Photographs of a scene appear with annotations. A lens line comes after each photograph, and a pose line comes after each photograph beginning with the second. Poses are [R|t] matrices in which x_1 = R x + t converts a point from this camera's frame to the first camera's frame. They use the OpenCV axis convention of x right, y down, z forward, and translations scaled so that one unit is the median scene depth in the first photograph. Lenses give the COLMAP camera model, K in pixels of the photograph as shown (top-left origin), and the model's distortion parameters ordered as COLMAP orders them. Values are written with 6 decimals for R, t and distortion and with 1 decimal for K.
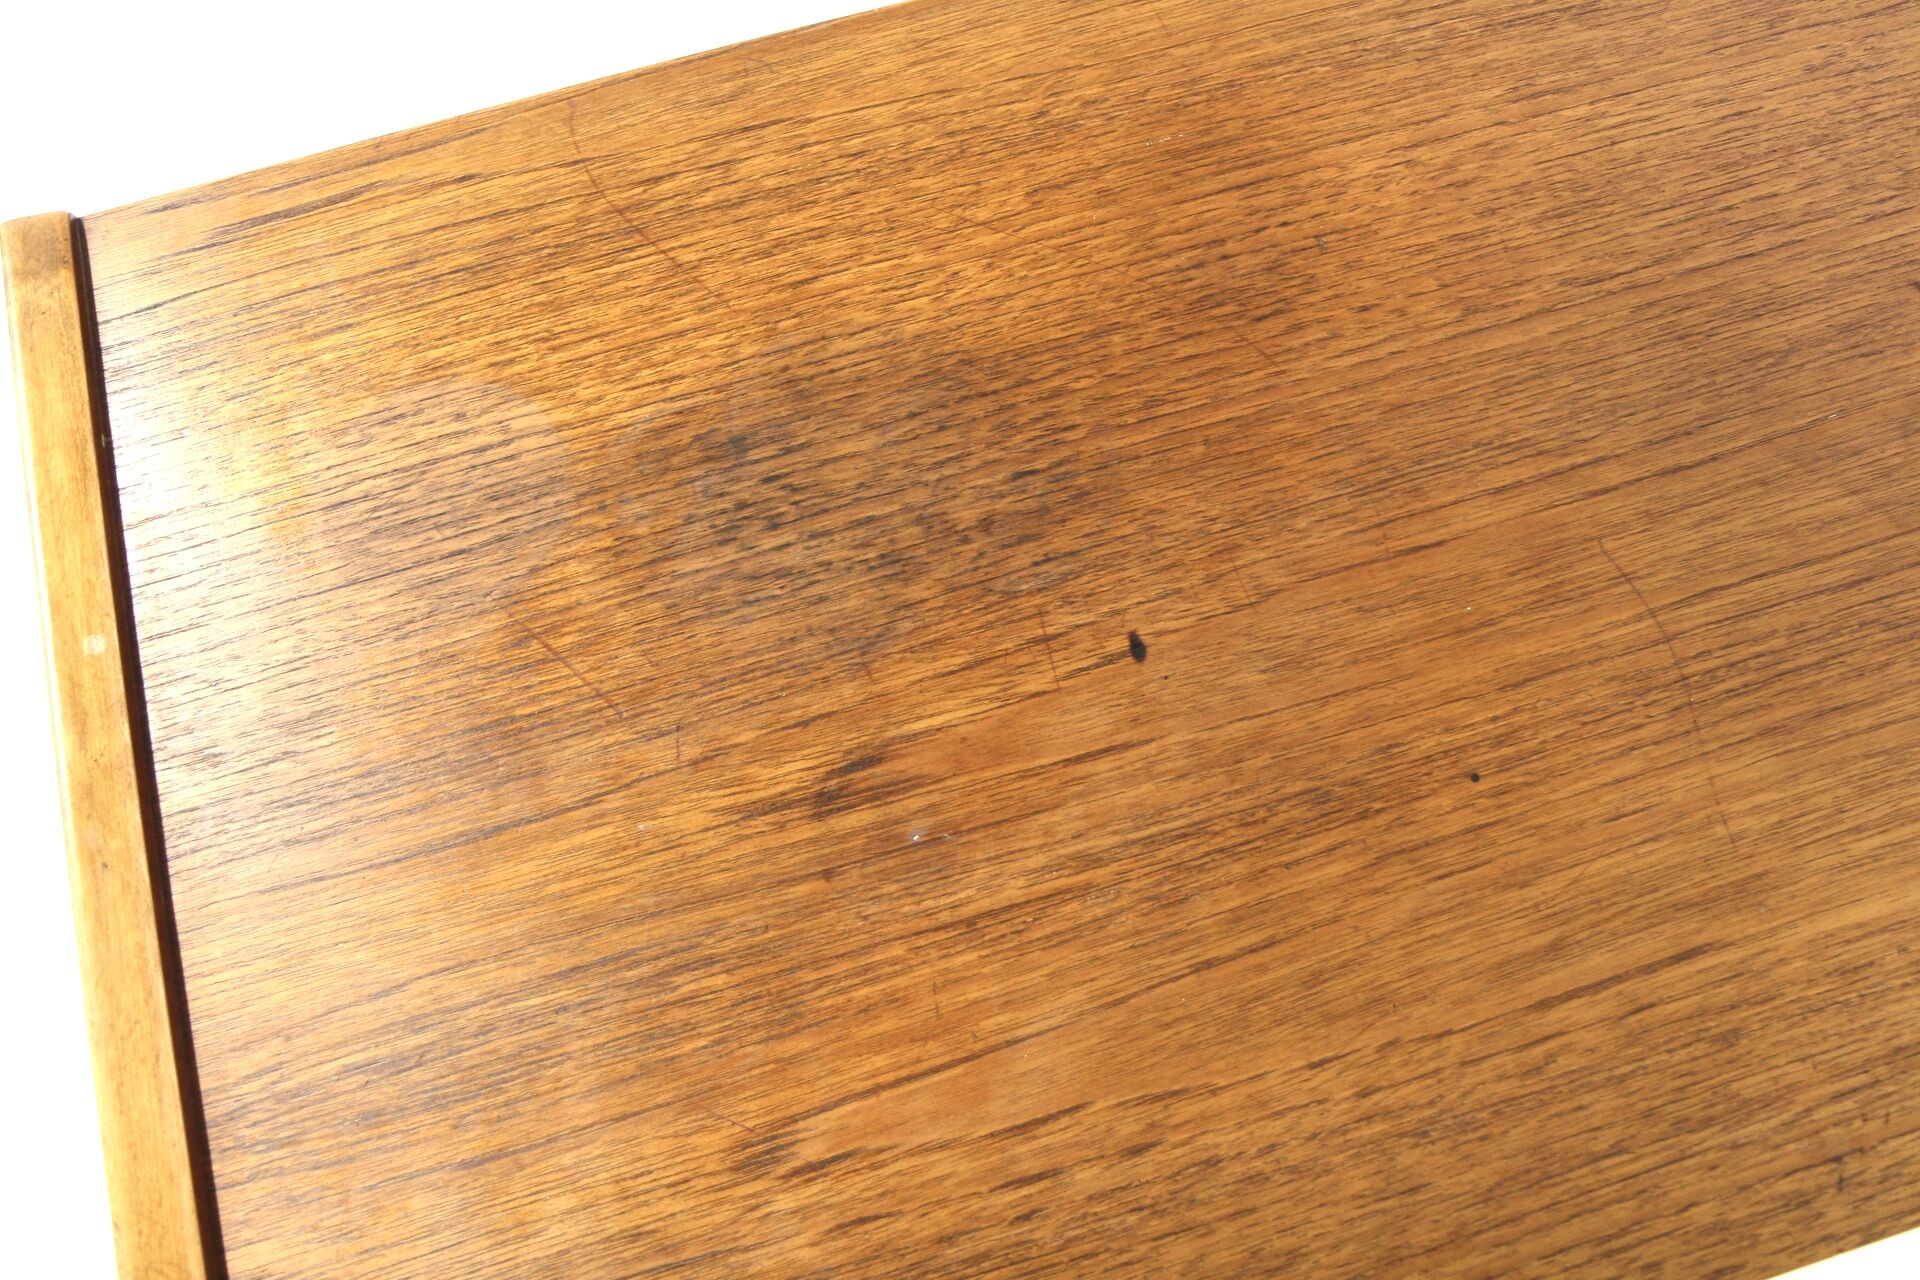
lens RADIAL K [[1517.3, 0, 960.0], [0, 1517.3, 640.0], [0, 0, 1]] dist [-0.099614, 0.075780]
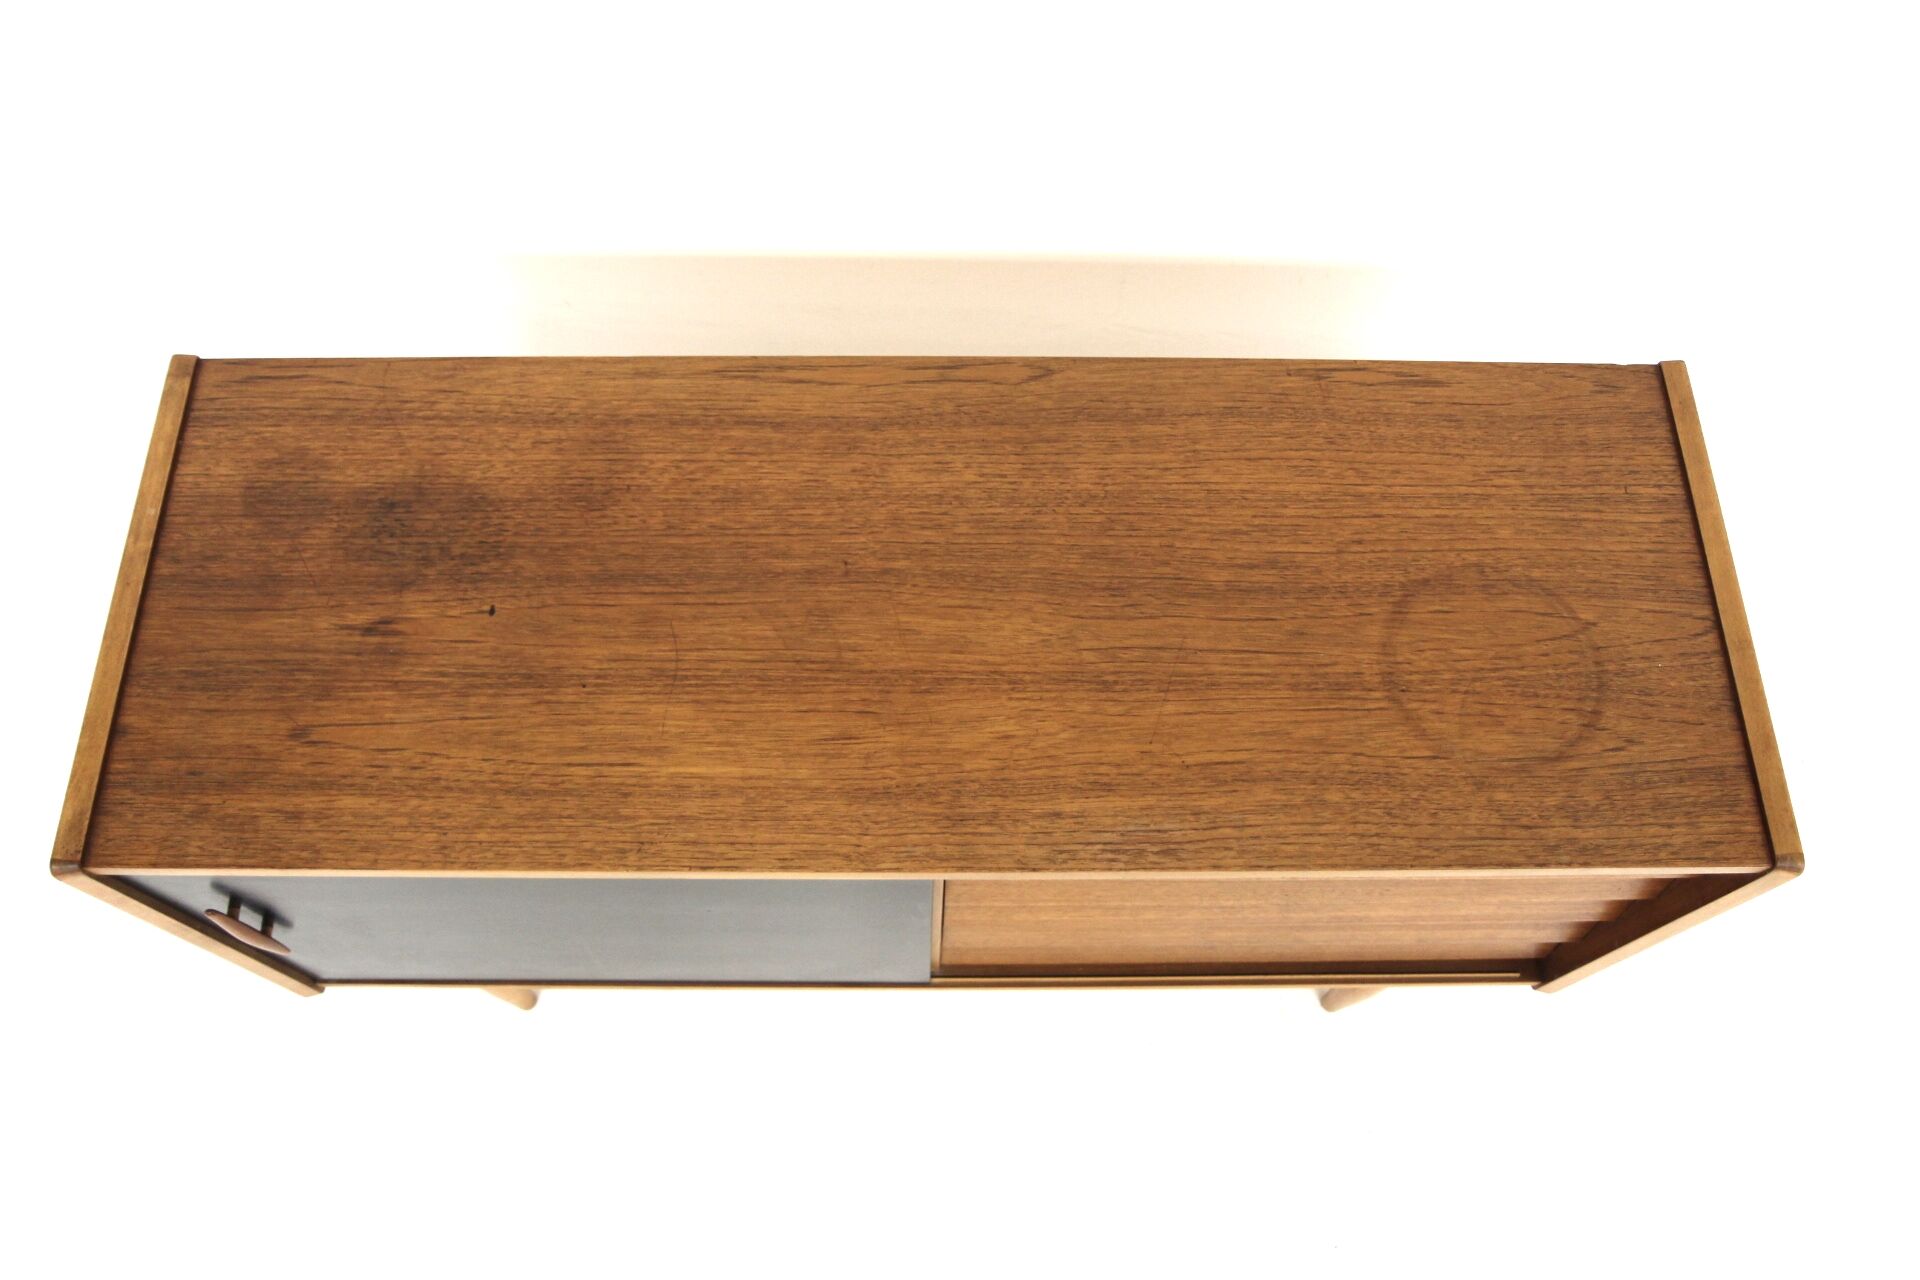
lens RADIAL K [[1517.3, 0, 960.0], [0, 1517.3, 640.0], [0, 0, 1]] dist [-0.099614, 0.075780]
pose [[0.959692, 0.266296, -0.089875, 1.192462], [-0.274225, 0.957269, -0.091849, 0.073510], [0.061576, 0.112793, 0.991709, -1.652605]]
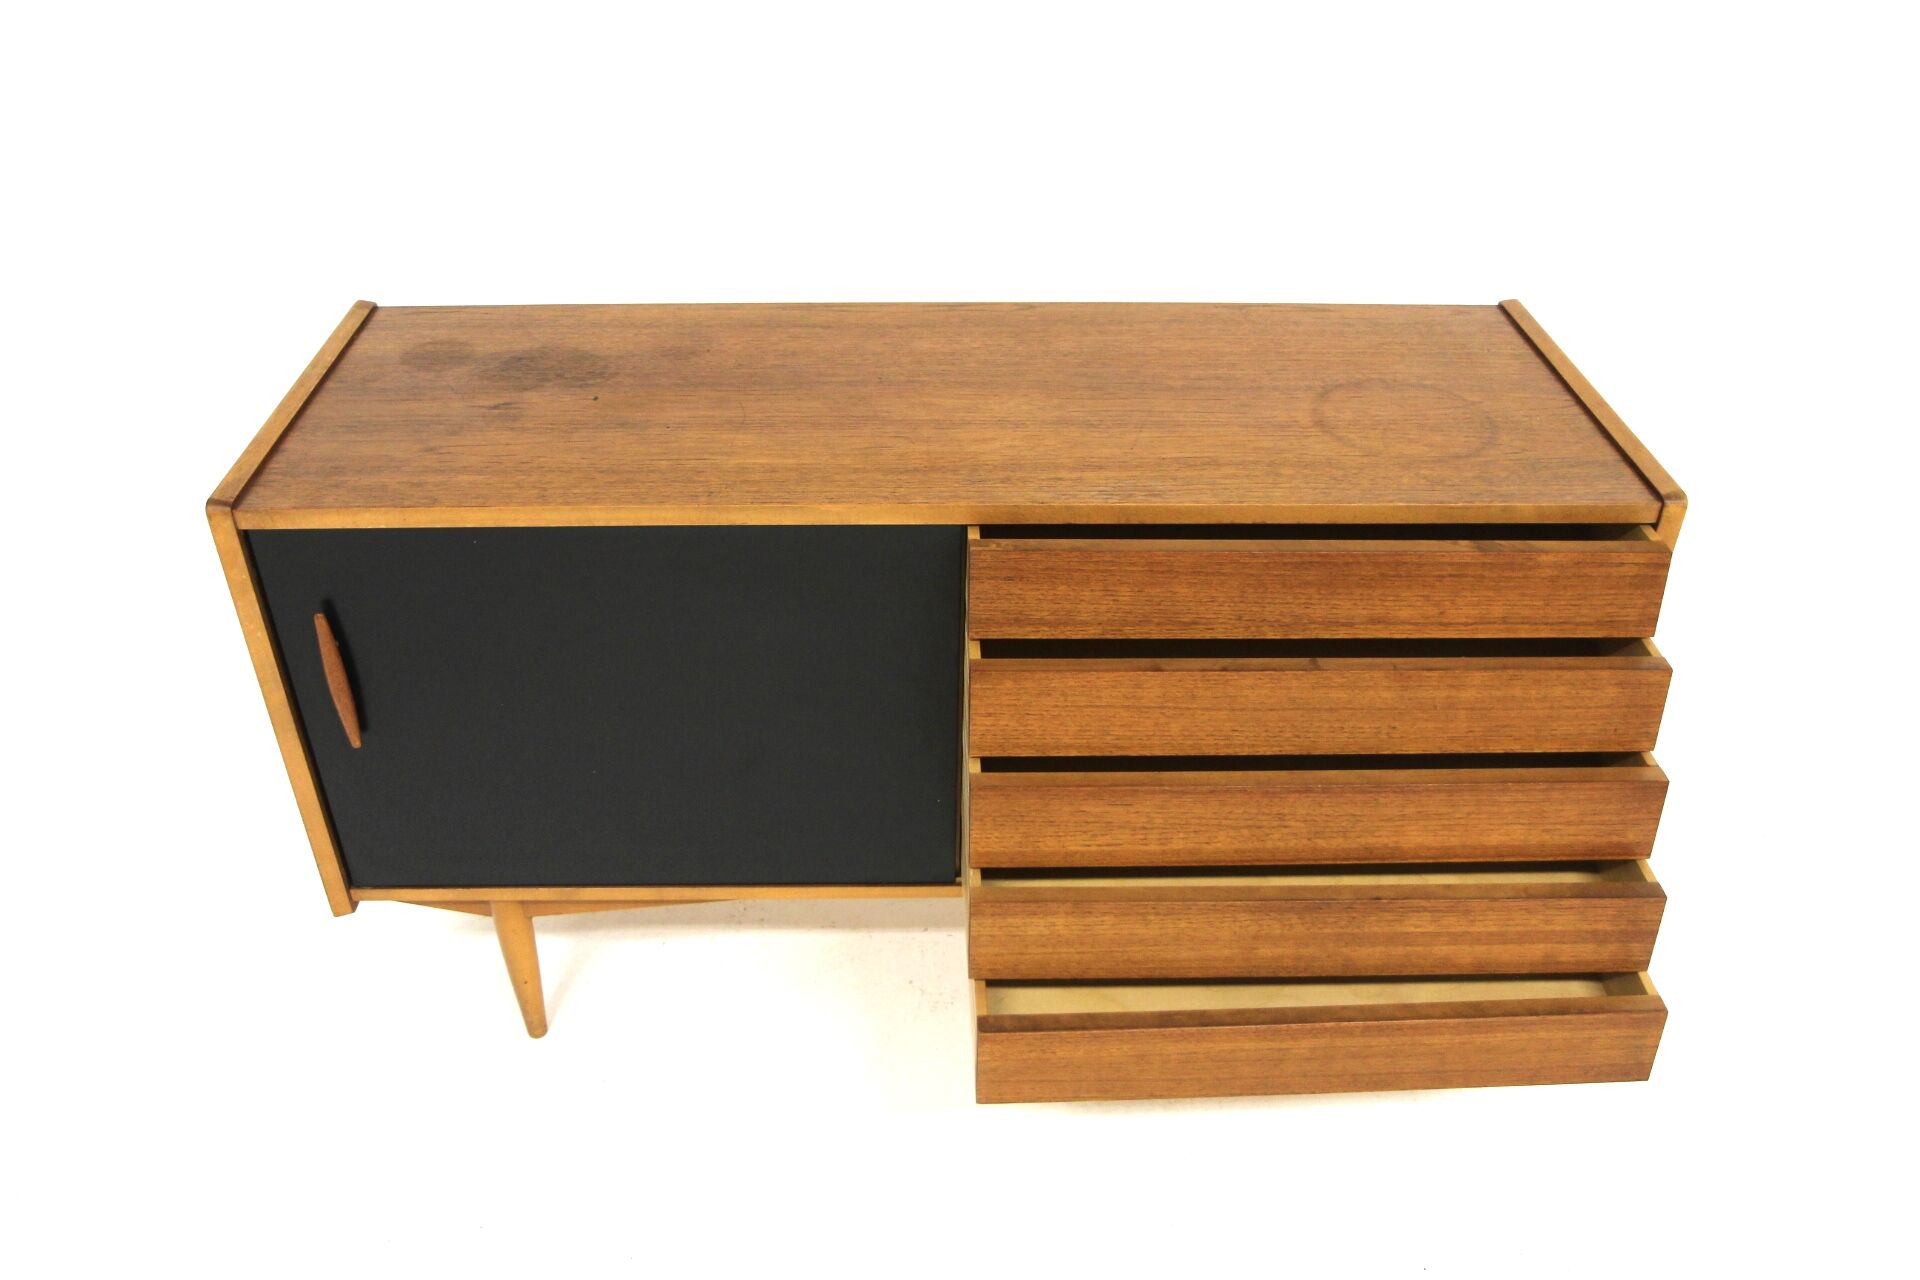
lens RADIAL K [[1517.3, 0, 960.0], [0, 1517.3, 640.0], [0, 0, 1]] dist [-0.099614, 0.075780]
pose [[0.967029, 0.163883, -0.194927, 1.665296], [-0.248389, 0.775849, -0.579966, 2.197286], [0.056187, 0.609262, 0.790976, -1.311873]]
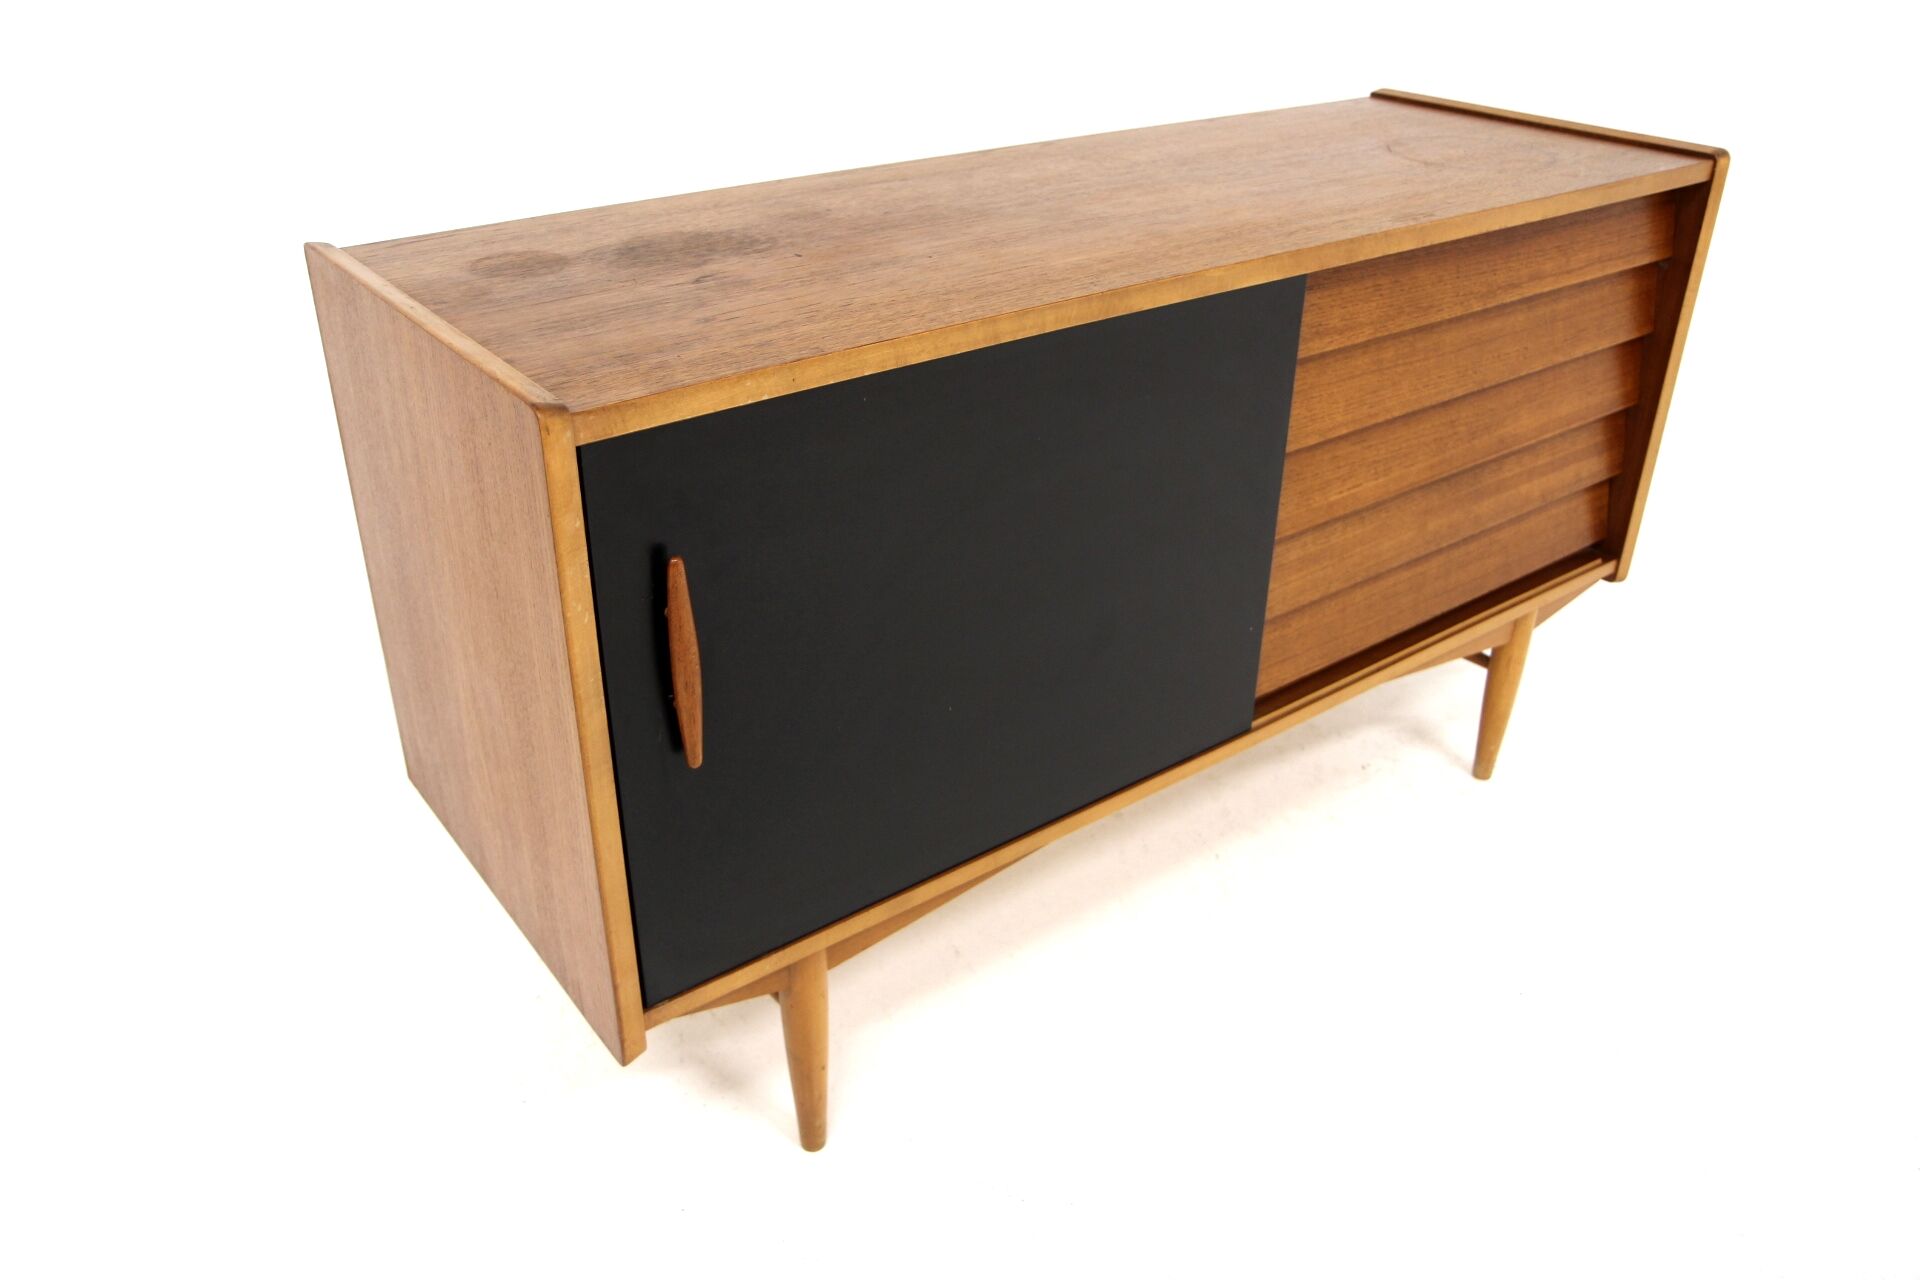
lens RADIAL K [[1517.3, 0, 960.0], [0, 1517.3, 640.0], [0, 0, 1]] dist [-0.099614, 0.075780]
pose [[0.933809, -0.159475, 0.320264, -0.574917], [0.335167, 0.703088, -0.627161, 2.243324], [-0.125158, 0.692990, 0.710000, -0.450905]]
